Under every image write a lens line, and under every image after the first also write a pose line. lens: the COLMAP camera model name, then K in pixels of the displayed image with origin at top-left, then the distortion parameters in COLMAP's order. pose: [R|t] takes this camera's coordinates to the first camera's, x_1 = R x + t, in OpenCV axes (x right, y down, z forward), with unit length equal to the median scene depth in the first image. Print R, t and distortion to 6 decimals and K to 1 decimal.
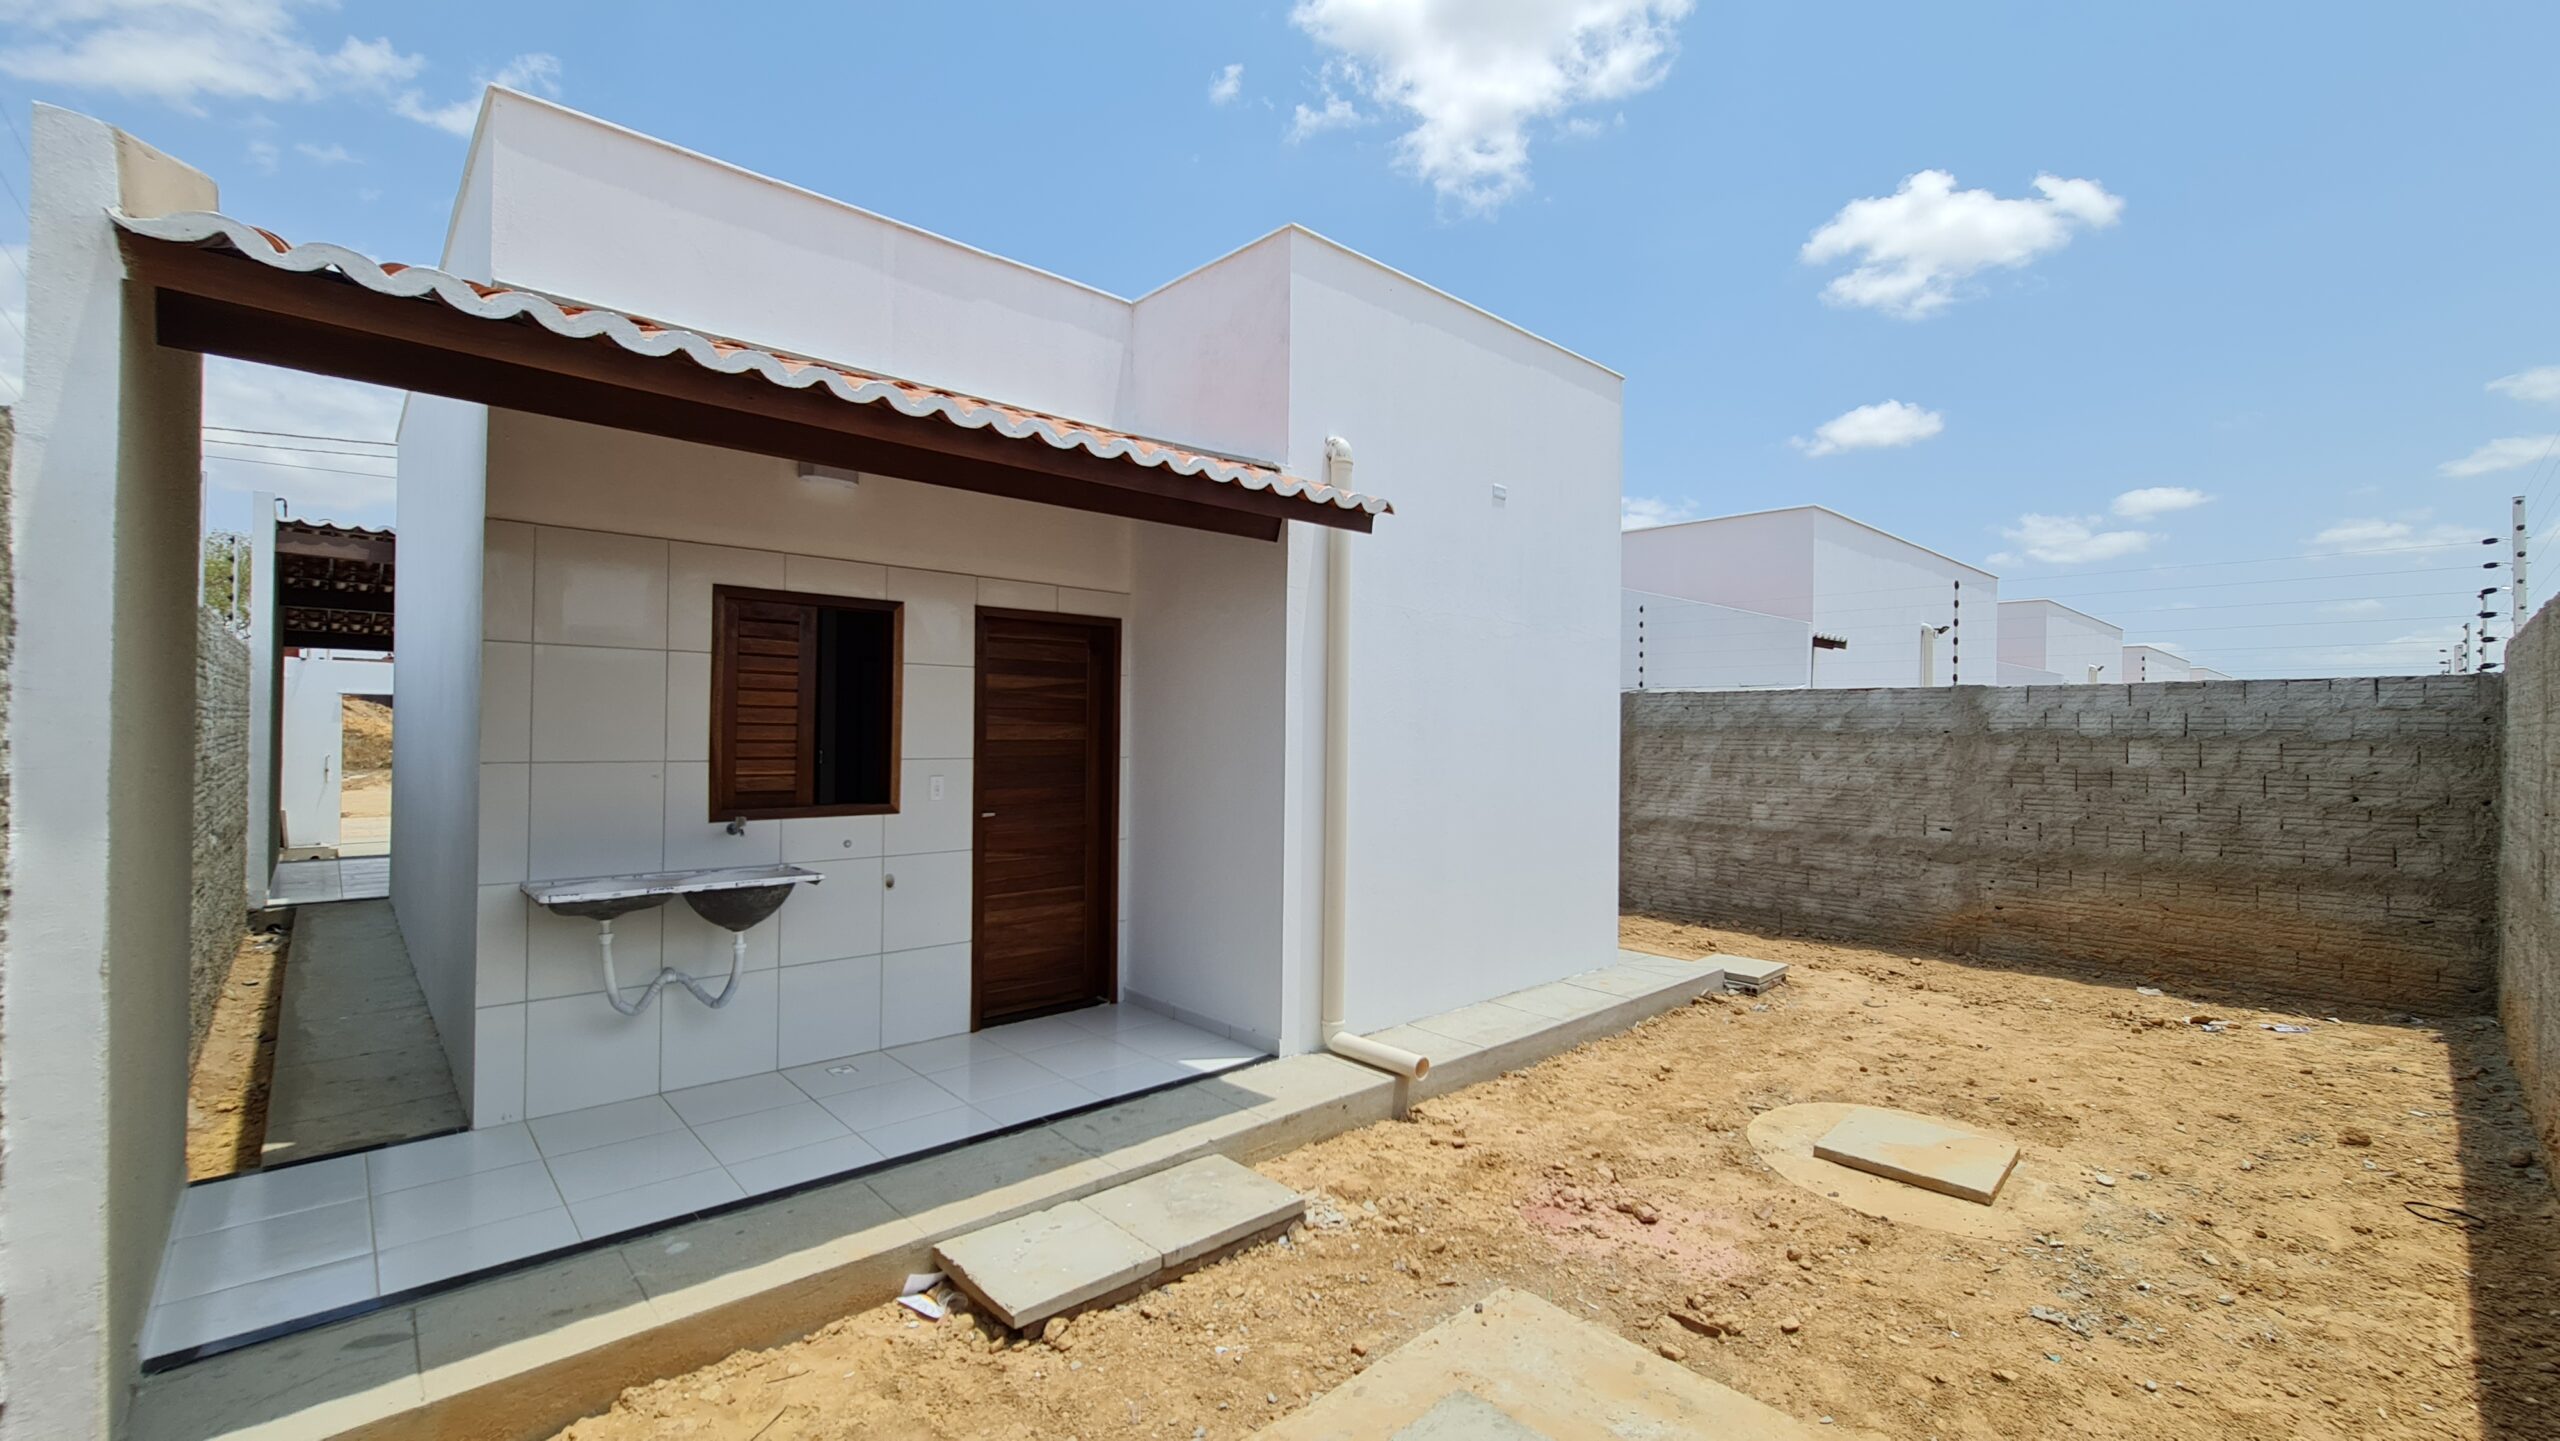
lens RADIAL K [[1045.3, 0, 1279.2], [0, 1045.3, 718.0], [0, 0, 1]] dist [-0.007741, 0.004407]
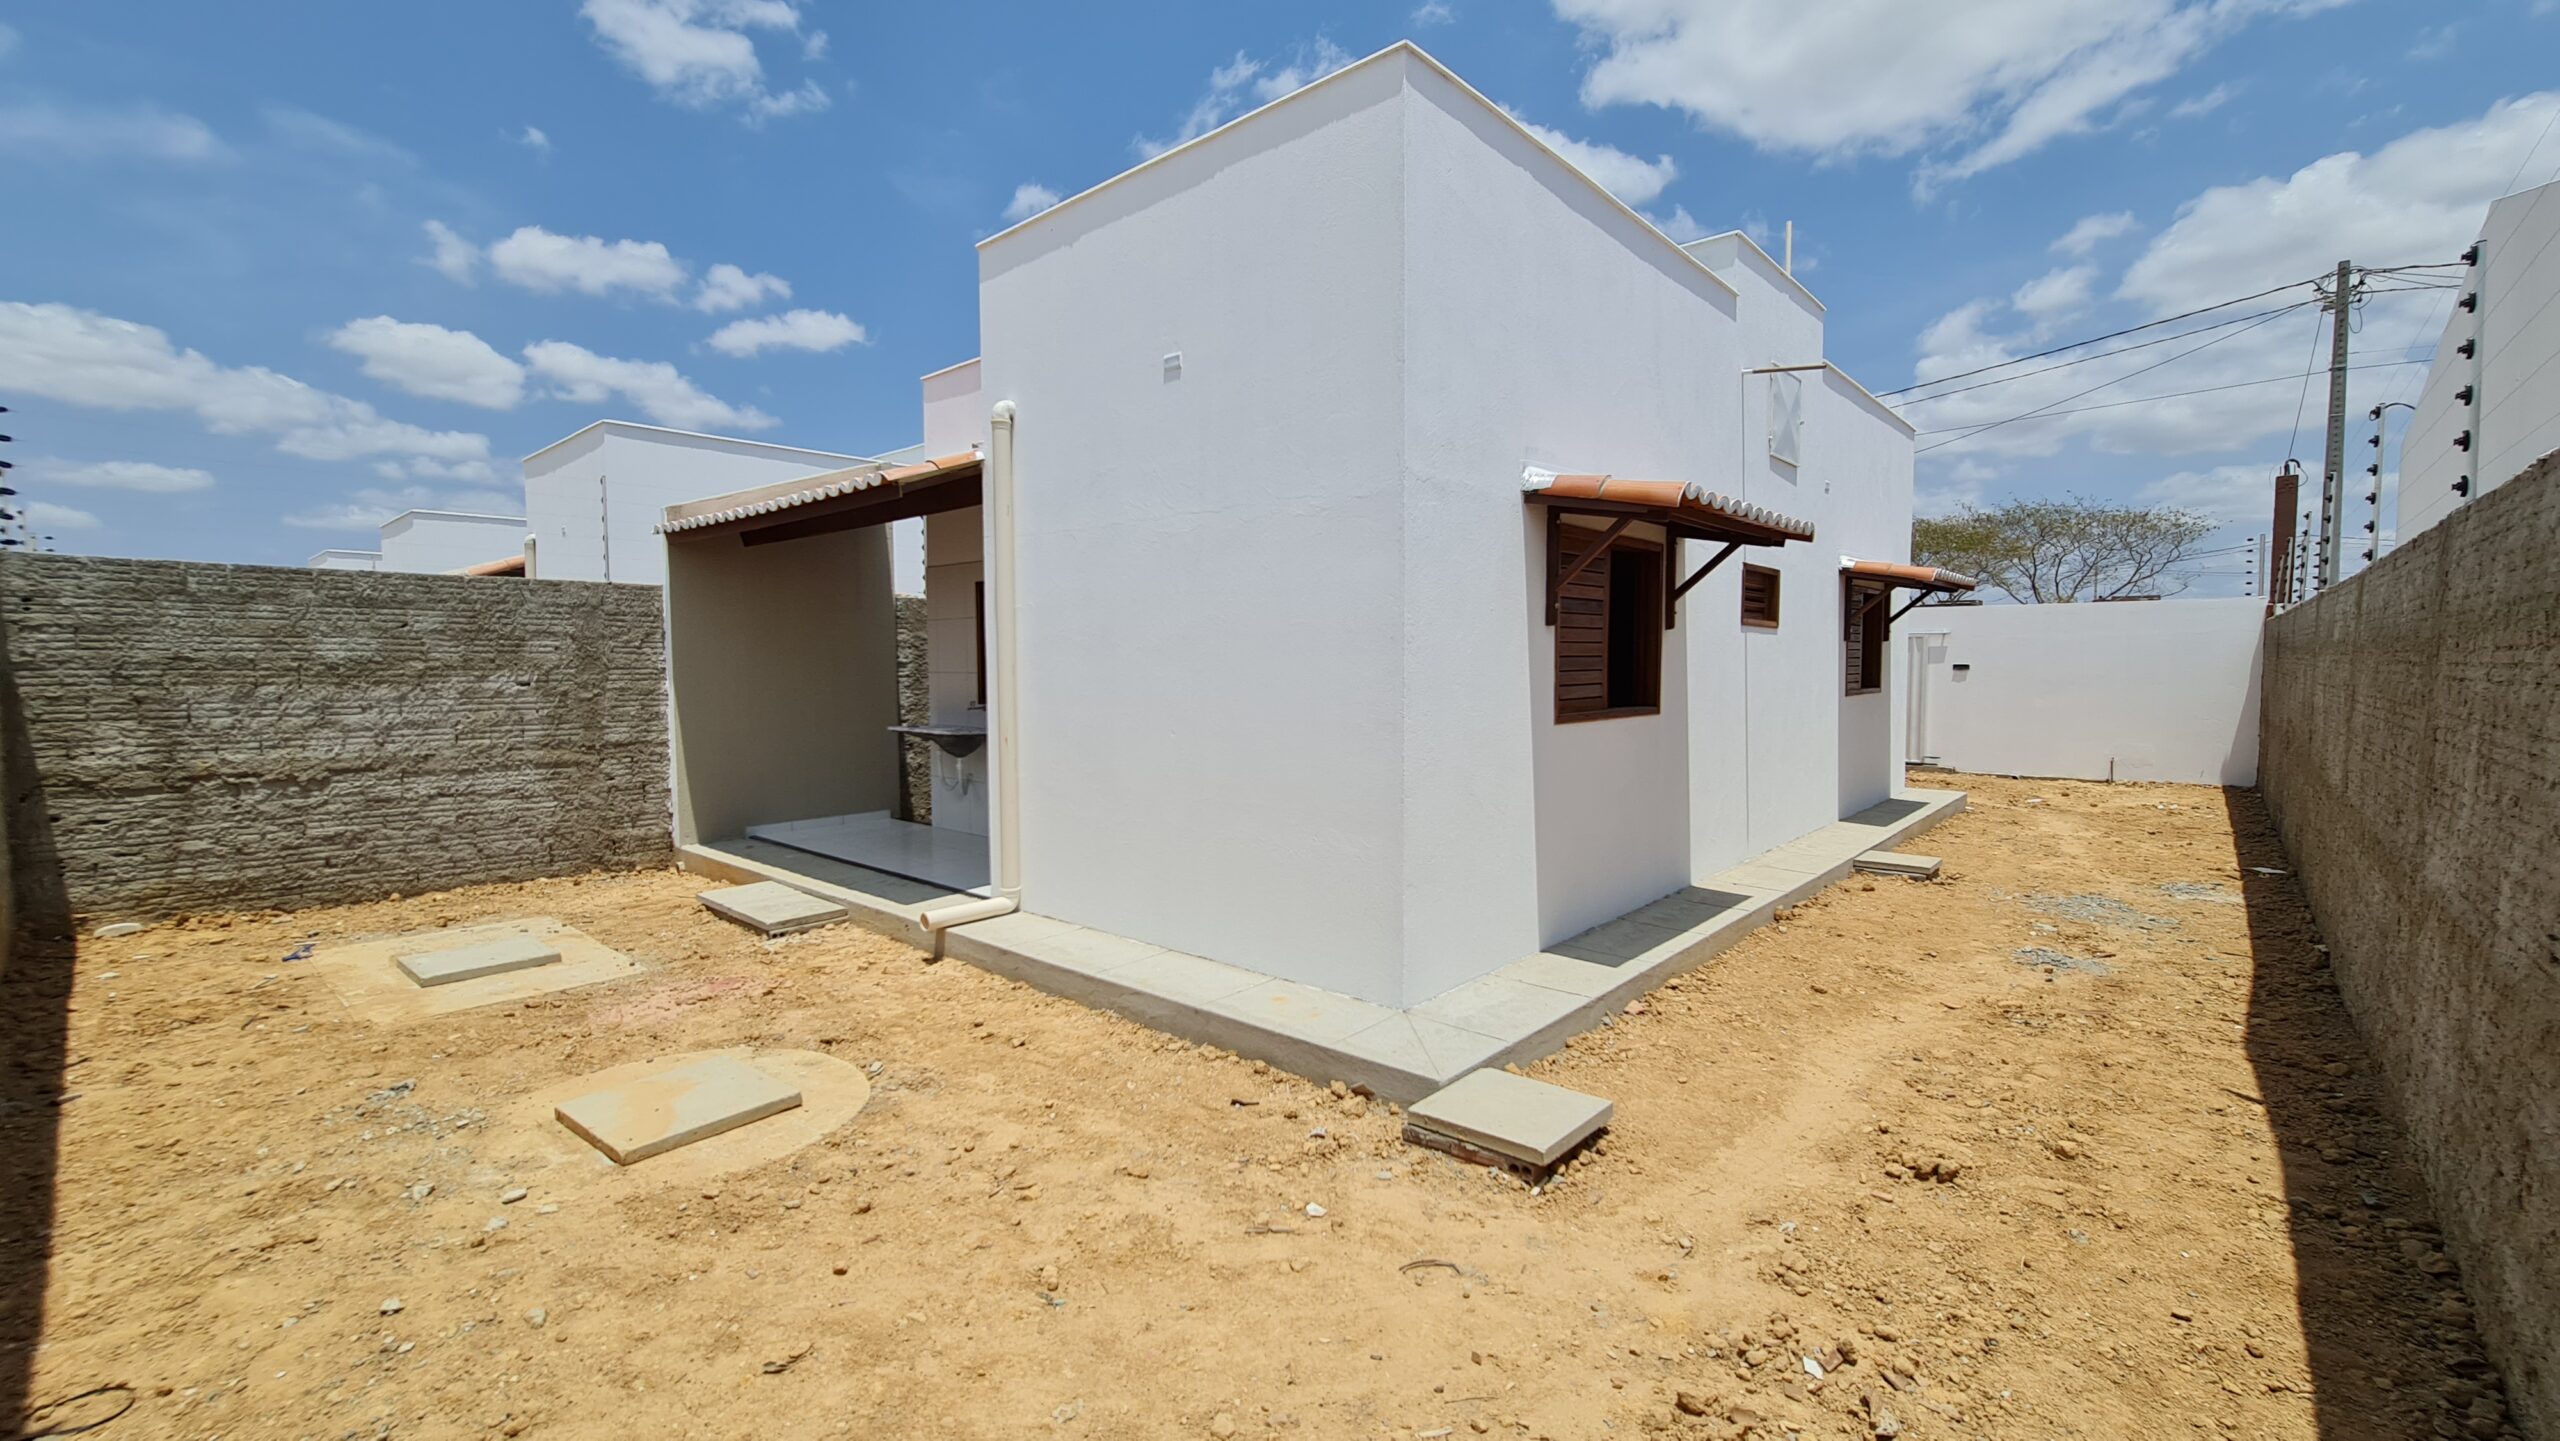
lens RADIAL K [[1045.3, 0, 1282.0], [0, 1045.3, 719.4], [0, 0, 1]] dist [-0.007741, 0.004407]
pose [[0.104807, 0.041599, -0.993622, 1.384979], [0.006269, 0.999077, 0.042489, 0.046642], [0.994473, -0.010682, 0.104450, 1.279480]]
